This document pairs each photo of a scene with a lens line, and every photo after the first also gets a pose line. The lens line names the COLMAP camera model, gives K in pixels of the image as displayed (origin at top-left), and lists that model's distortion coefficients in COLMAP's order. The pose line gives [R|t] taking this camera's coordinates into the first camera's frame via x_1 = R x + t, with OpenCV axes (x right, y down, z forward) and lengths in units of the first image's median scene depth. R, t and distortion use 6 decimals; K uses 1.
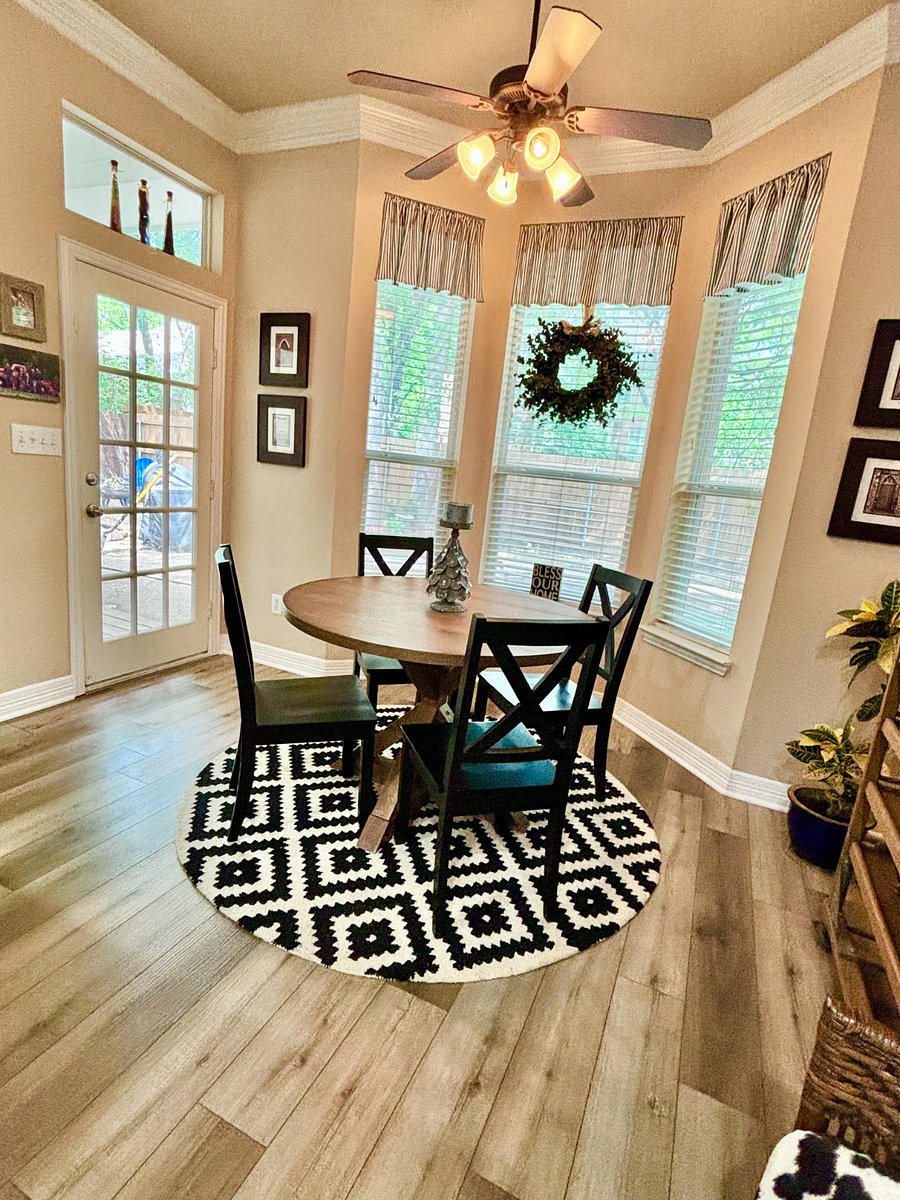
lens RADIAL K [[580.0, 0, 450.2], [0, 580.0, 601.4], [0, 0, 1]] dist [-0.002050, 0.001762]
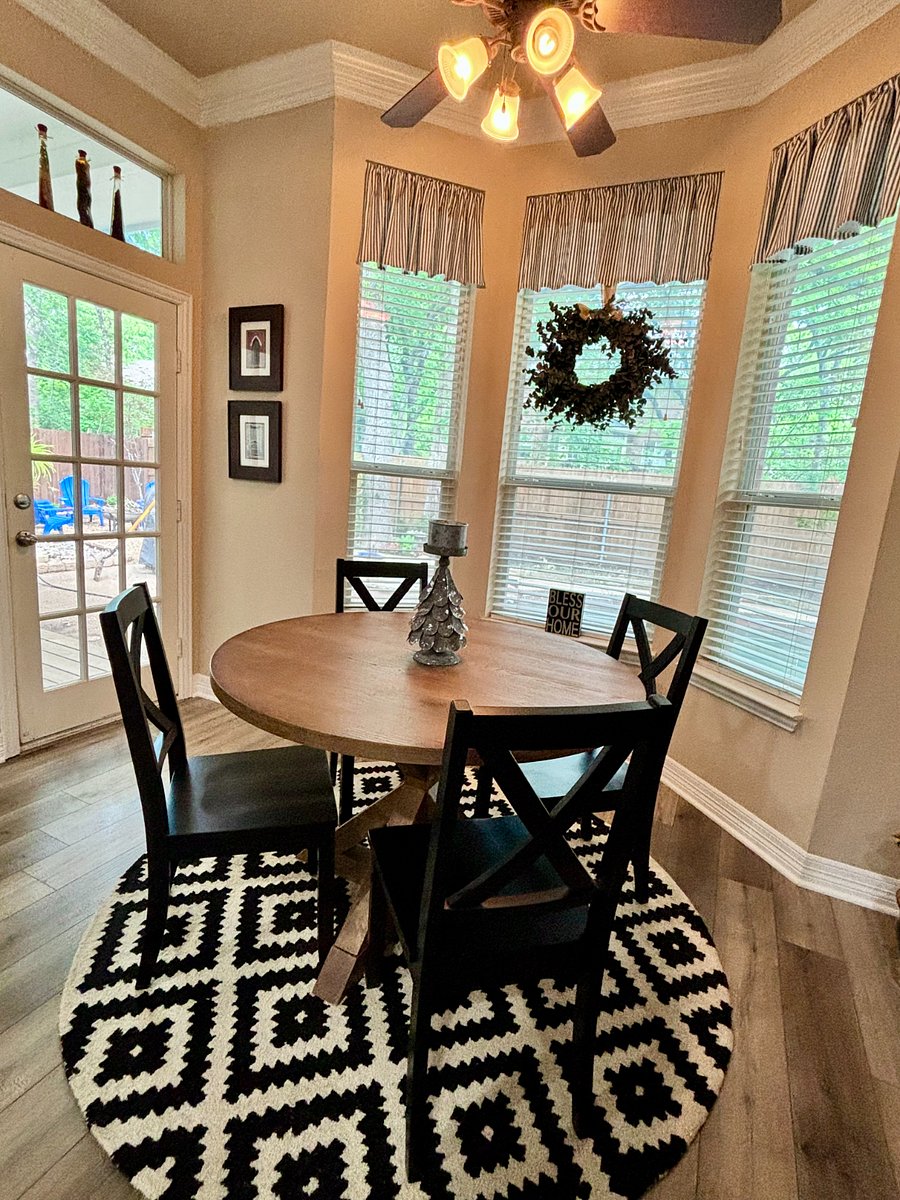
lens RADIAL K [[580.0, 0, 450.4], [0, 580.0, 603.4], [0, 0, 1]] dist [-0.002050, 0.001762]
pose [[0.999453, -0.015666, -0.029116, 0.027479], [0.014983, 0.999611, -0.023531, -0.032649], [0.029474, 0.023082, 0.999299, 0.176249]]
